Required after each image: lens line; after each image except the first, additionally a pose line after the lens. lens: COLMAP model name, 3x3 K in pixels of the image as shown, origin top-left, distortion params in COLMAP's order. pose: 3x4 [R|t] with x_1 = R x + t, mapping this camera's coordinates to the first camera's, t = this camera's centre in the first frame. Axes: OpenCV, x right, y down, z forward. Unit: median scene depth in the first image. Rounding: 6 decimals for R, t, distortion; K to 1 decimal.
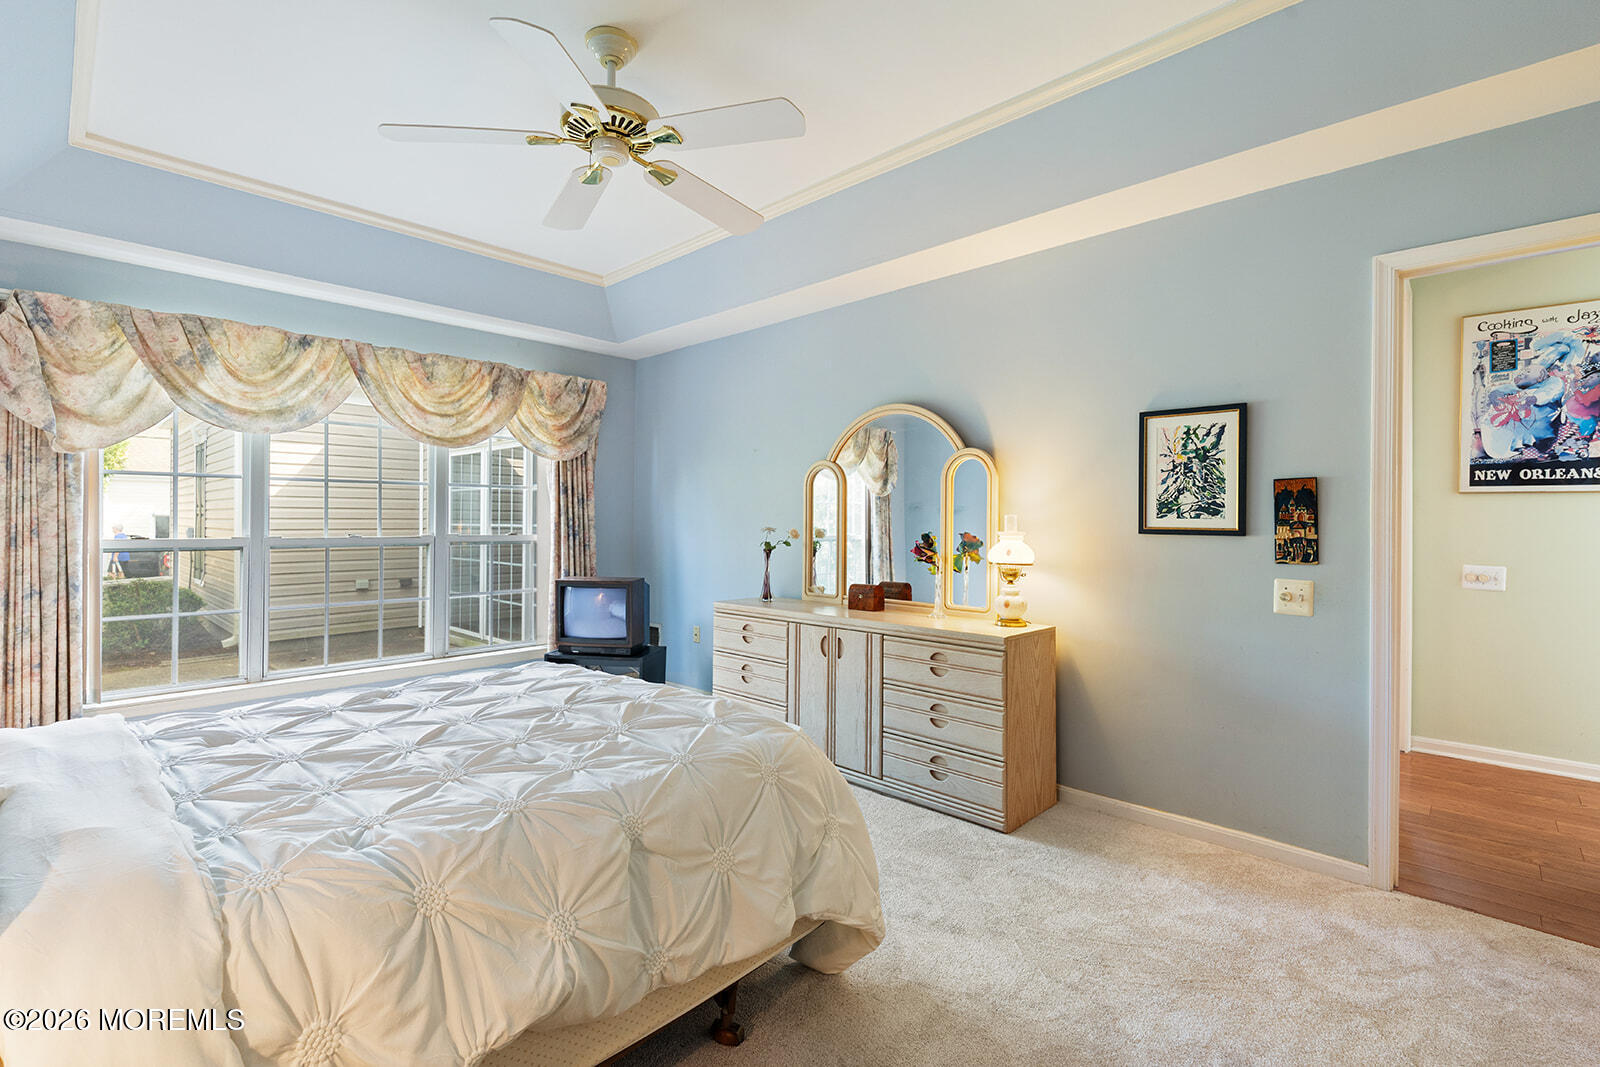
lens RADIAL K [[711.8, 0, 797.7], [0, 711.8, 529.8], [0, 0, 1]] dist [-0.003853, -0.001147]
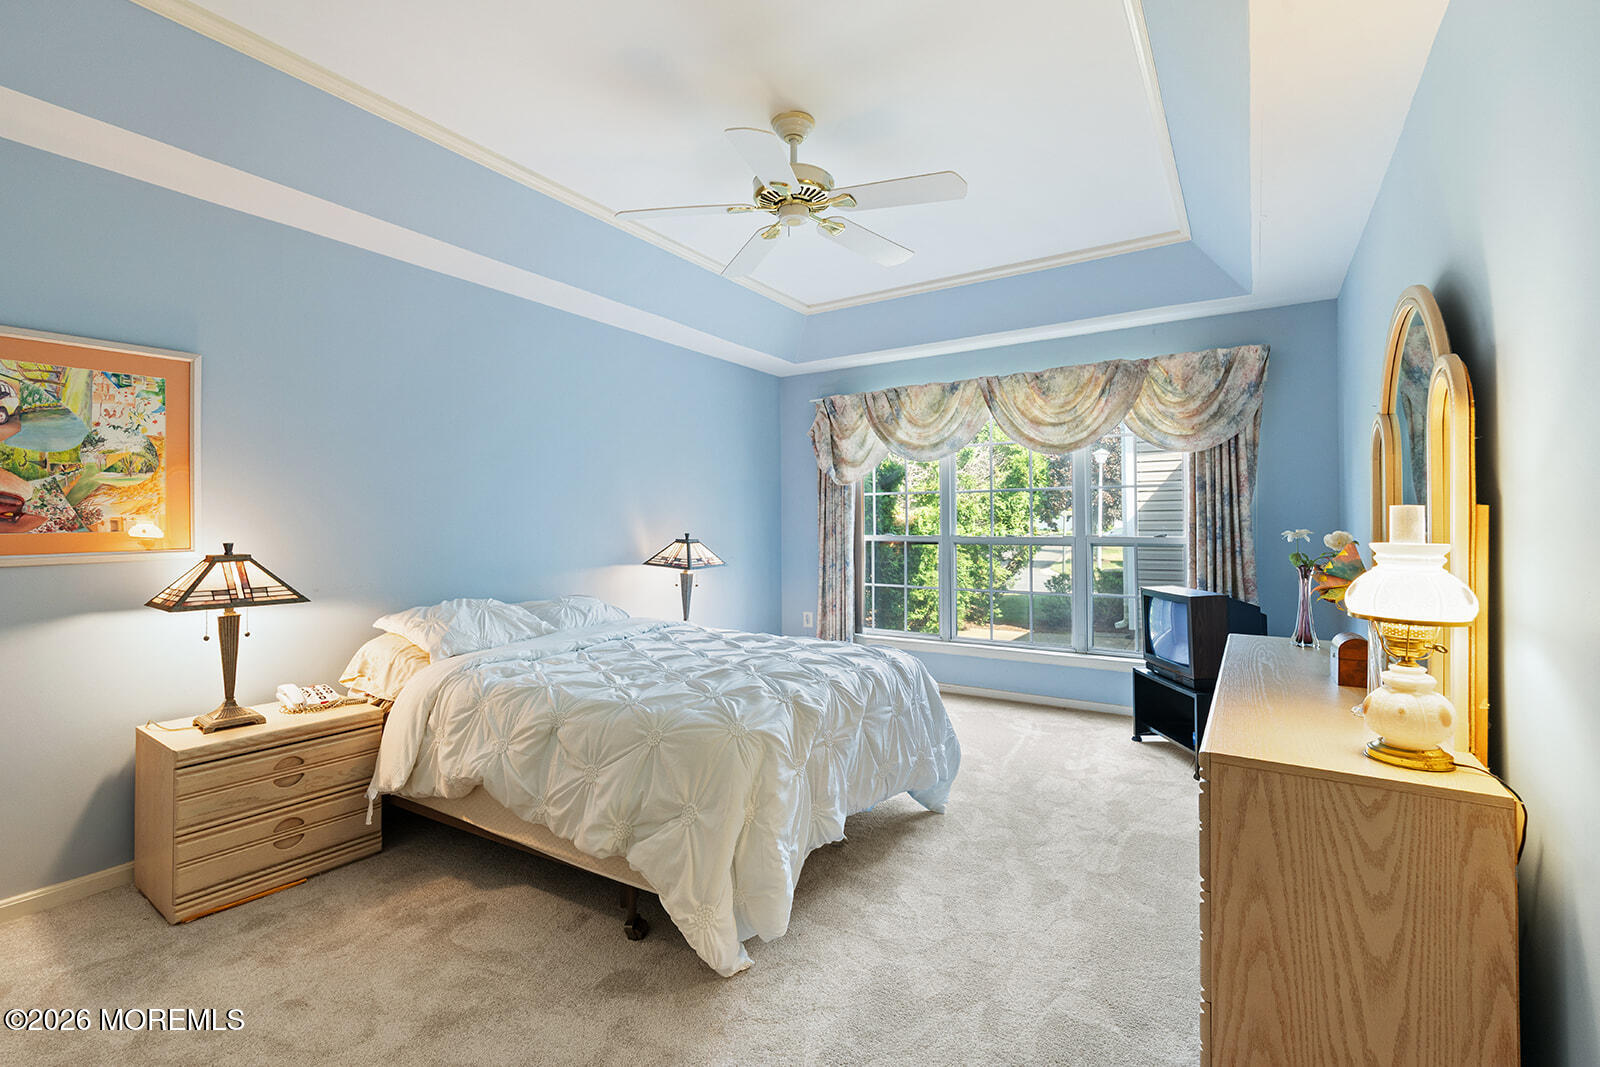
lens RADIAL K [[711.8, 0, 797.1], [0, 711.8, 523.6], [0, 0, 1]] dist [-0.003853, -0.001147]
pose [[0.181506, -0.003750, -0.983383, 0.516634], [-0.005264, 0.999975, -0.004784, -0.004530], [0.983376, 0.006045, 0.181482, 0.450158]]
